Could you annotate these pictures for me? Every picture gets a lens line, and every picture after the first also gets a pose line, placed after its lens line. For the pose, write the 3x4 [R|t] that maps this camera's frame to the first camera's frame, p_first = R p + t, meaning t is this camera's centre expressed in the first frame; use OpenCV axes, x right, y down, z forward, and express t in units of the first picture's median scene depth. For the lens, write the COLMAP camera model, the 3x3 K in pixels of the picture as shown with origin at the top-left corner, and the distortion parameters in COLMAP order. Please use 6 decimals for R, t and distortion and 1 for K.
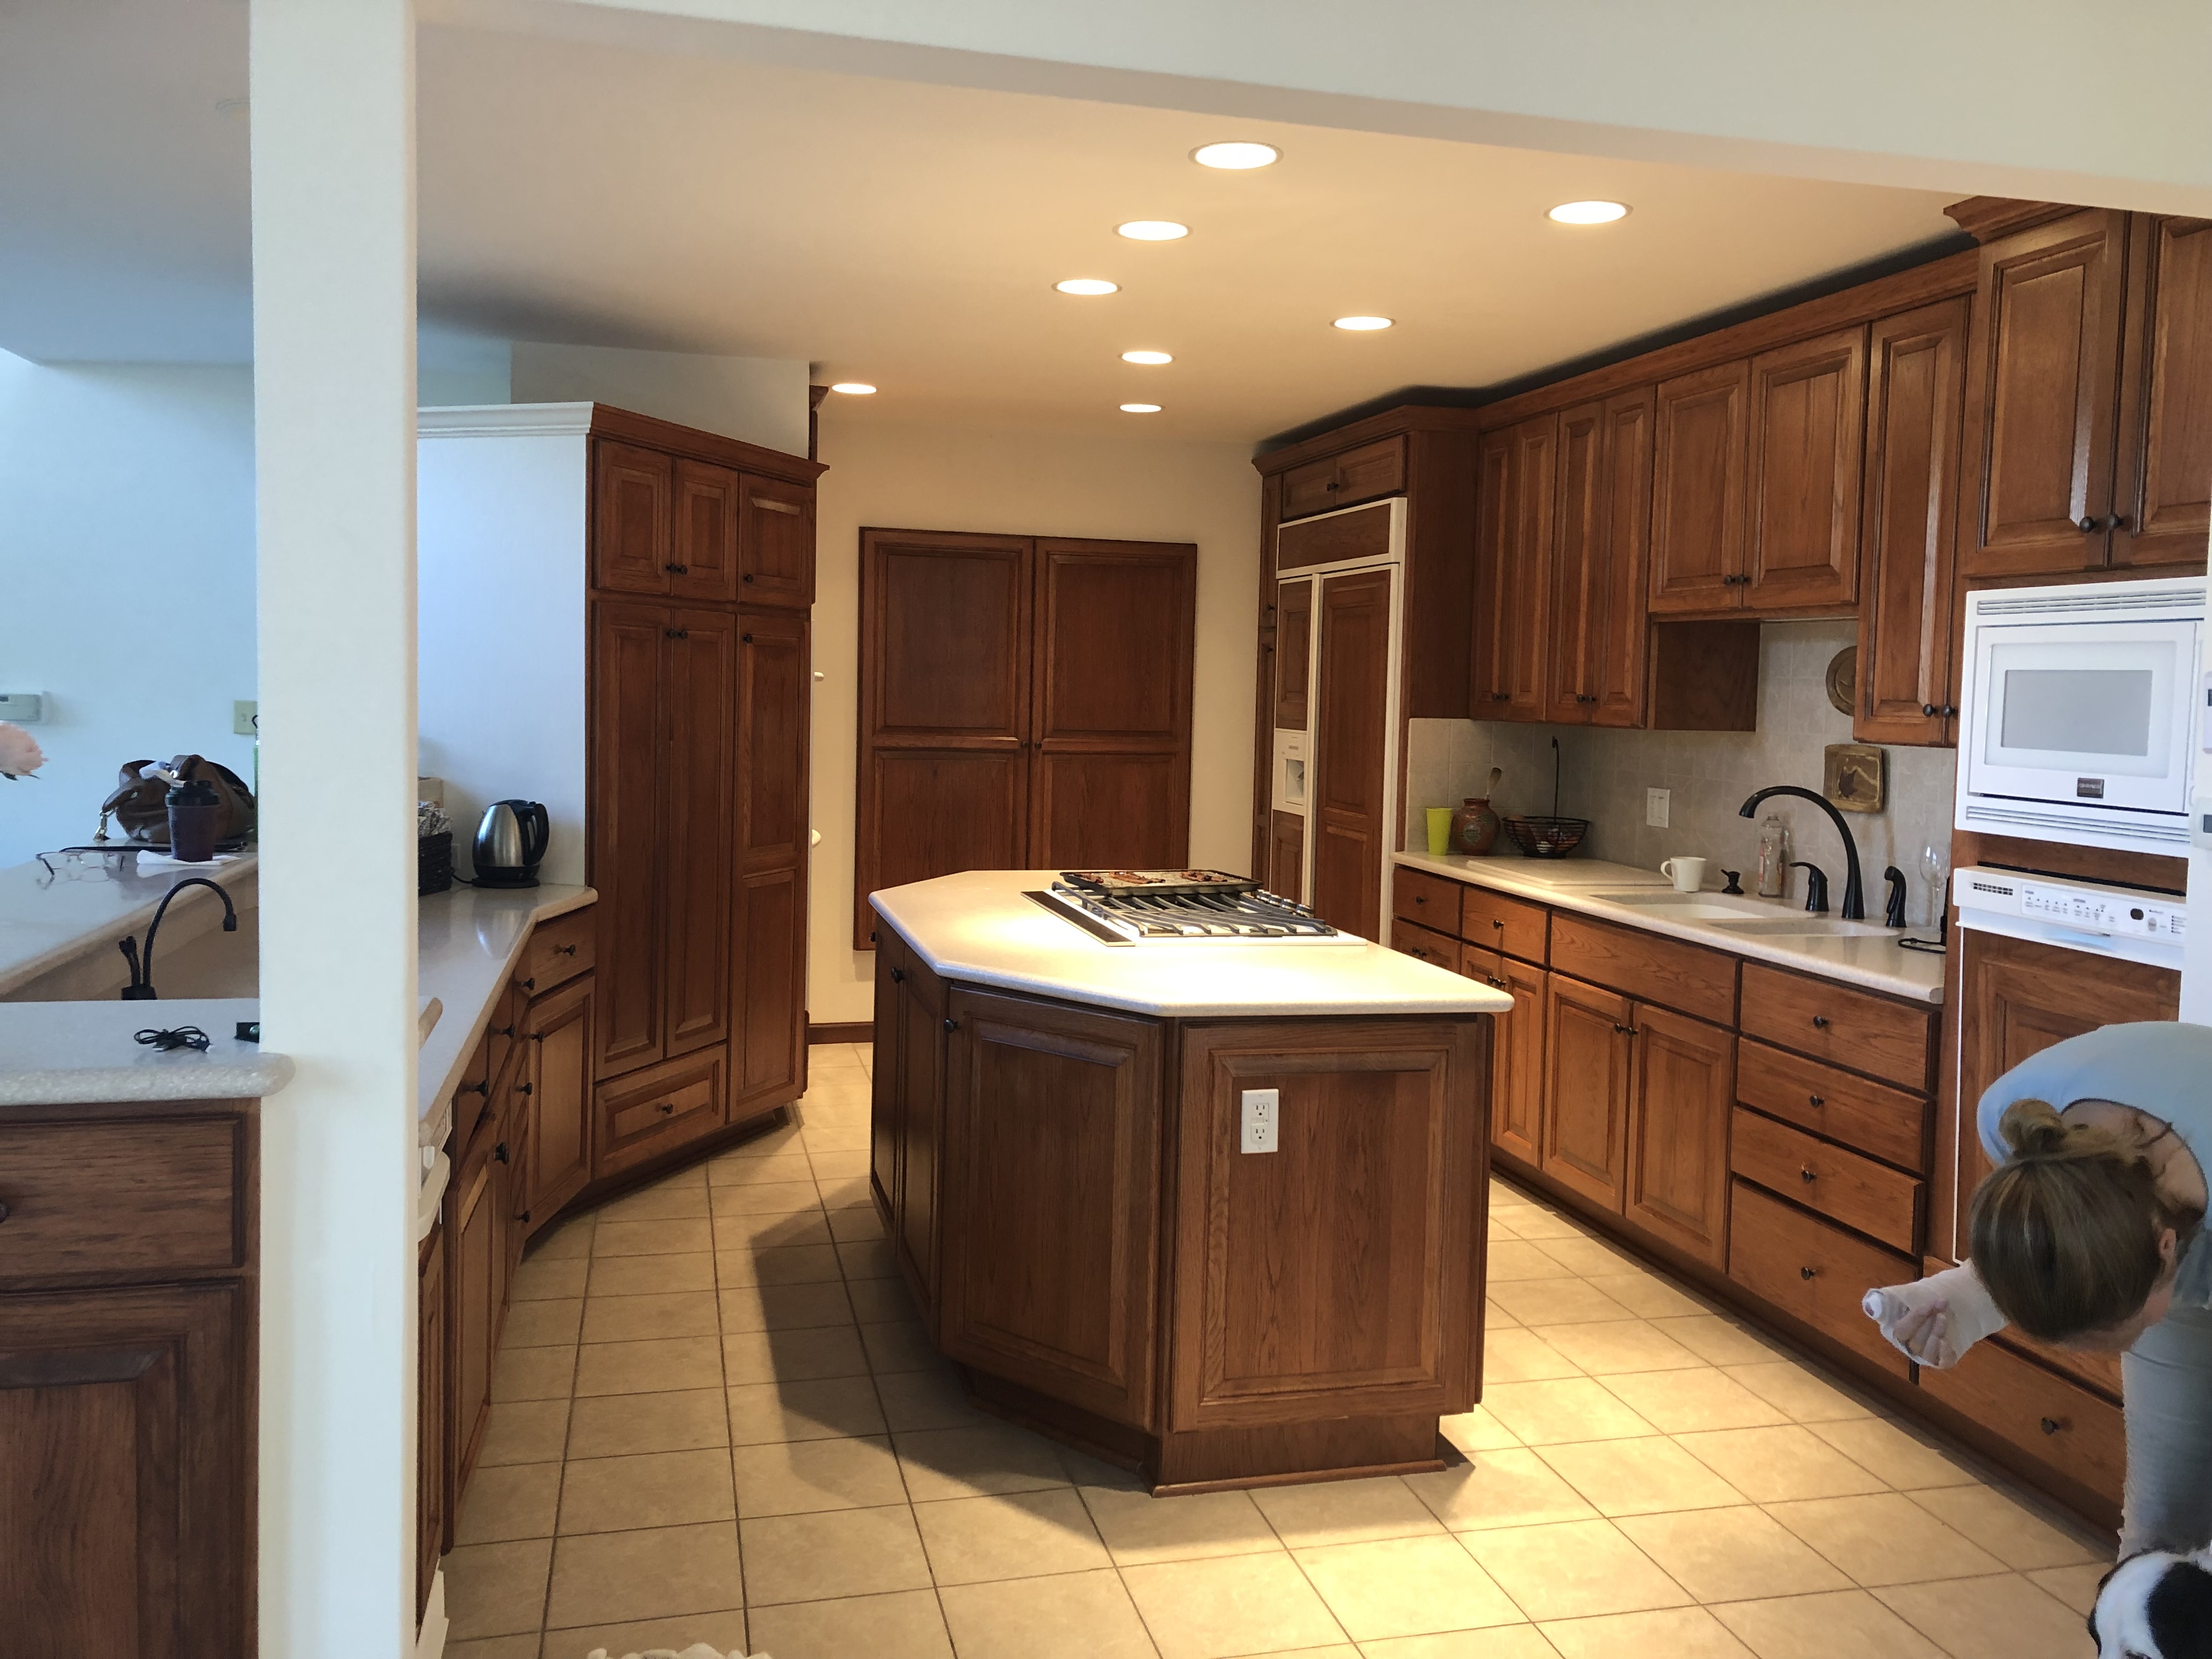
lens RADIAL K [[1772.3, 0, 1107.7], [0, 1772.3, 778.3], [0, 0, 1]] dist [0.056466, -0.002277]
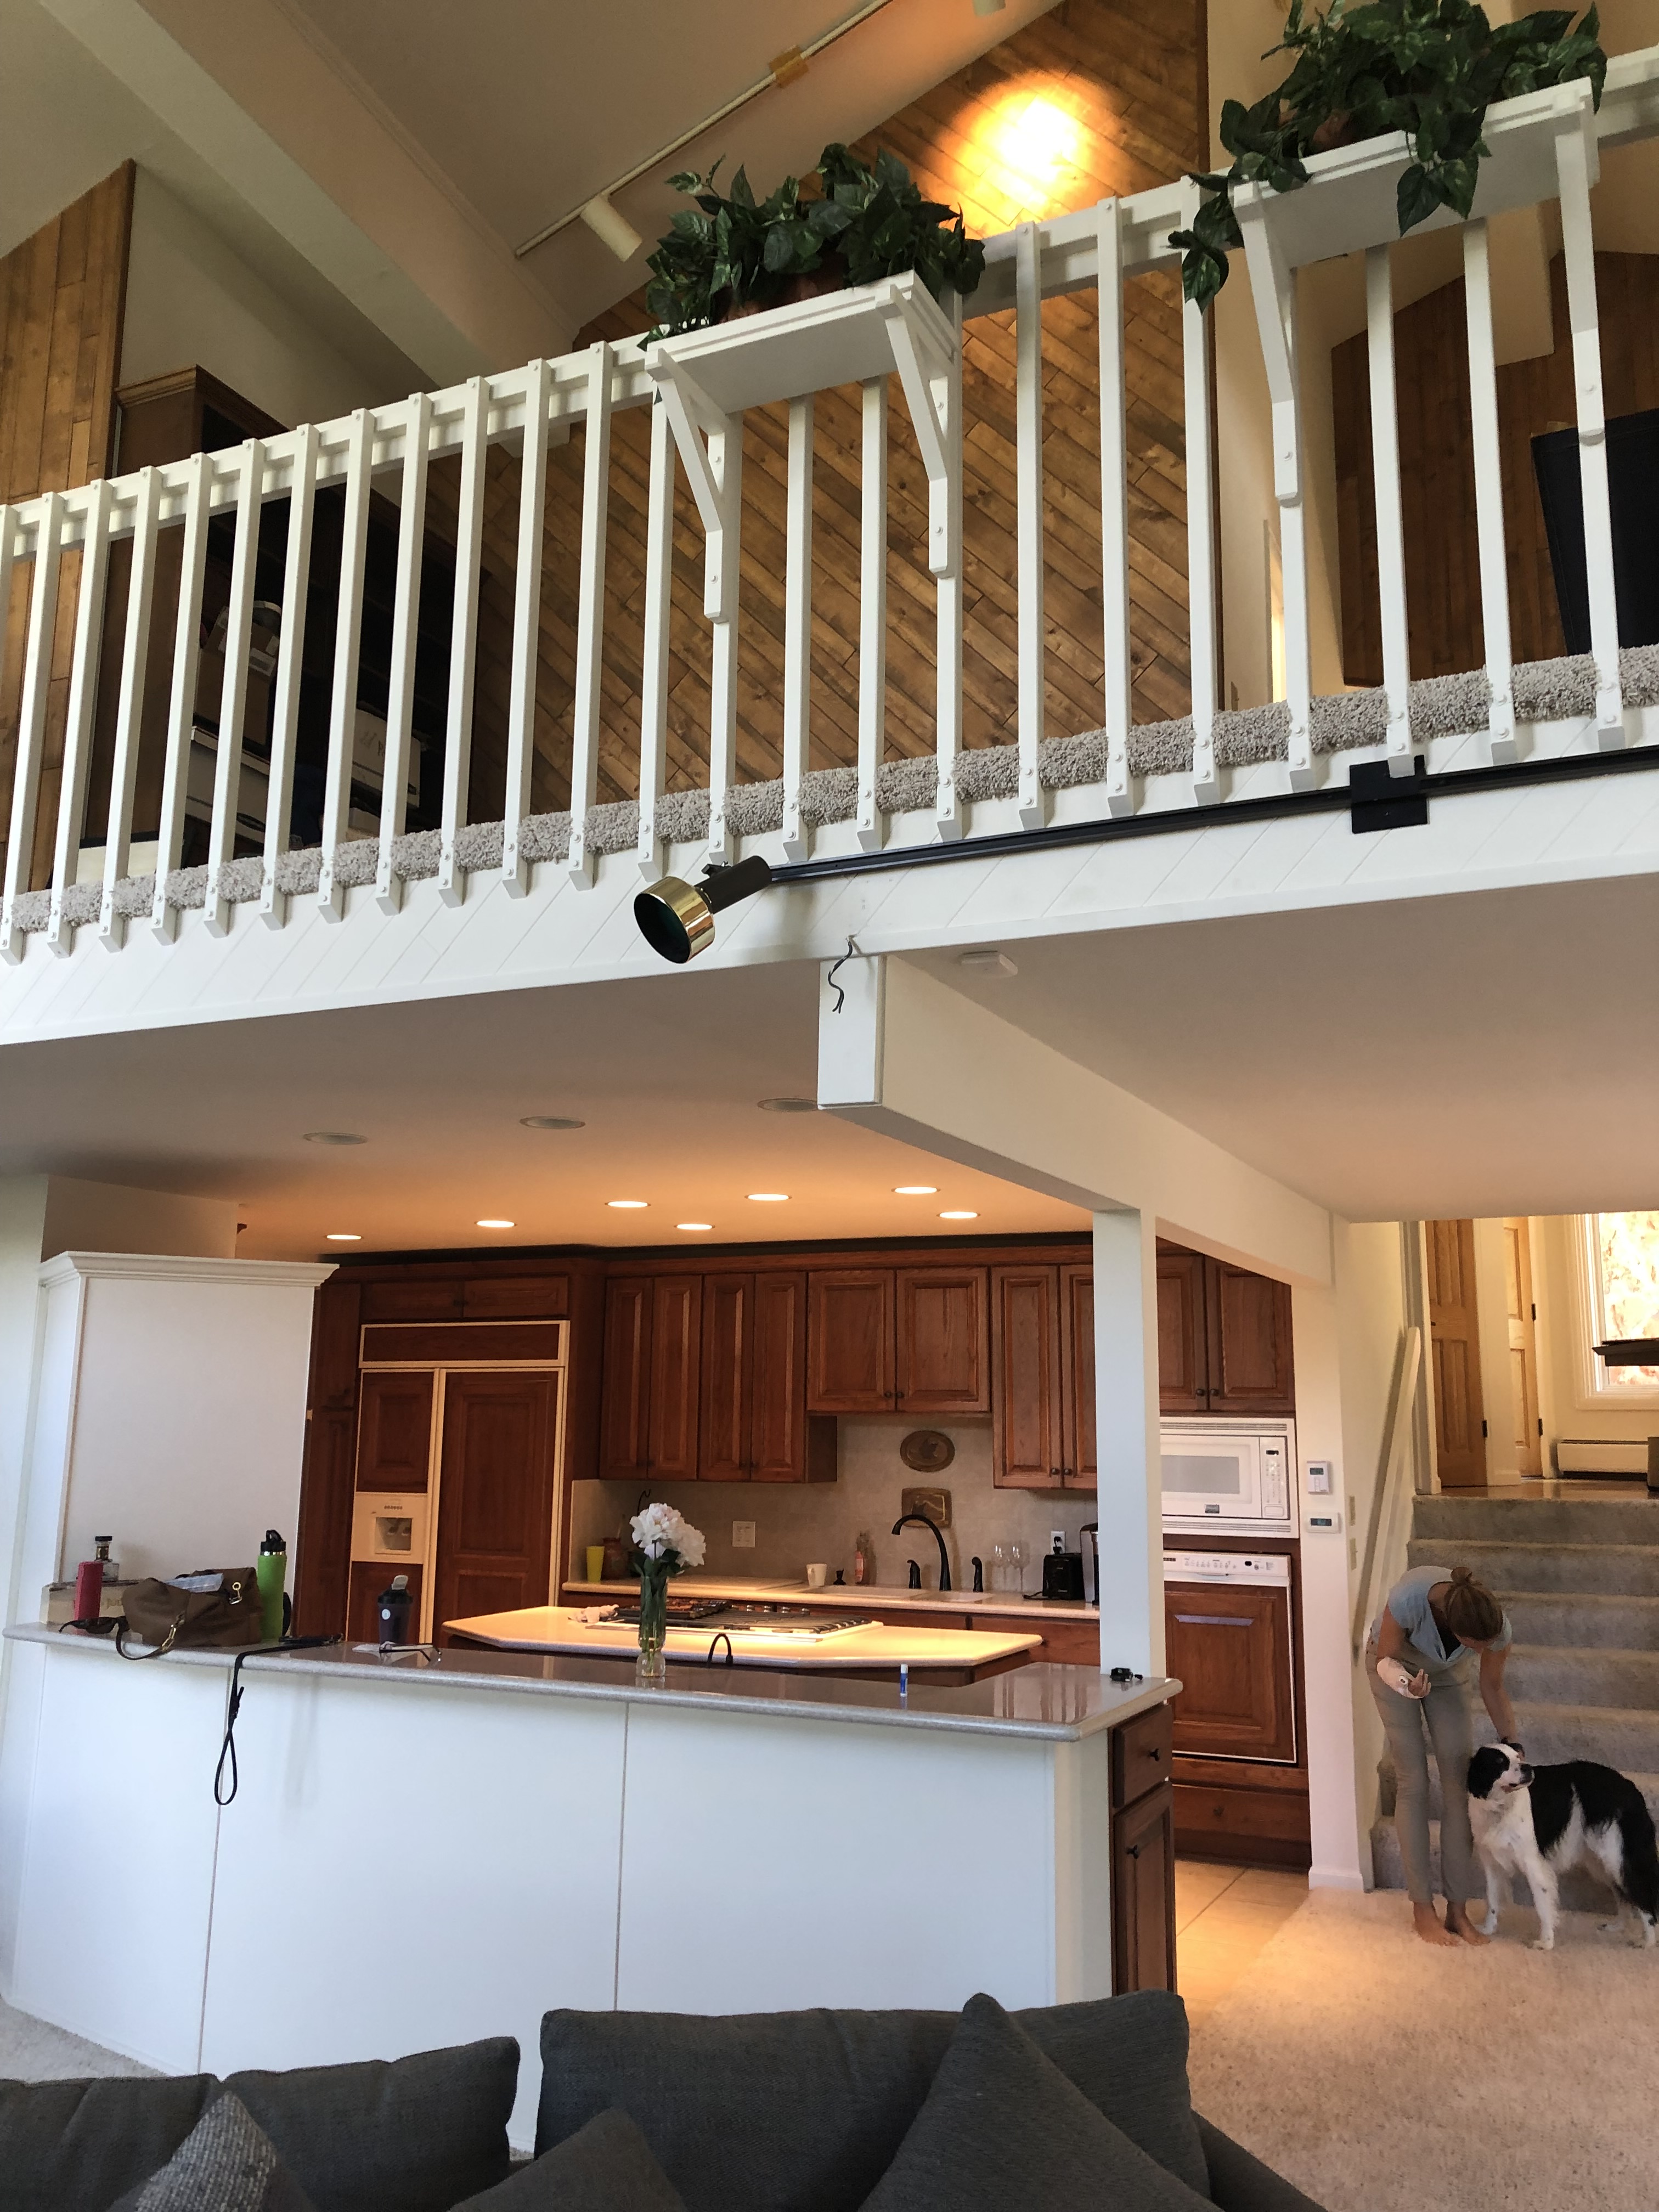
lens RADIAL K [[1772.3, 0, 829.5], [0, 1772.3, 1106.0], [0, 0, 1]] dist [0.056466, -0.002277]
pose [[0.628165, 0.114960, 0.769541, -0.945909], [0.051535, 0.980706, -0.188573, -0.057346], [-0.776372, 0.158113, 0.610121, -0.050279]]
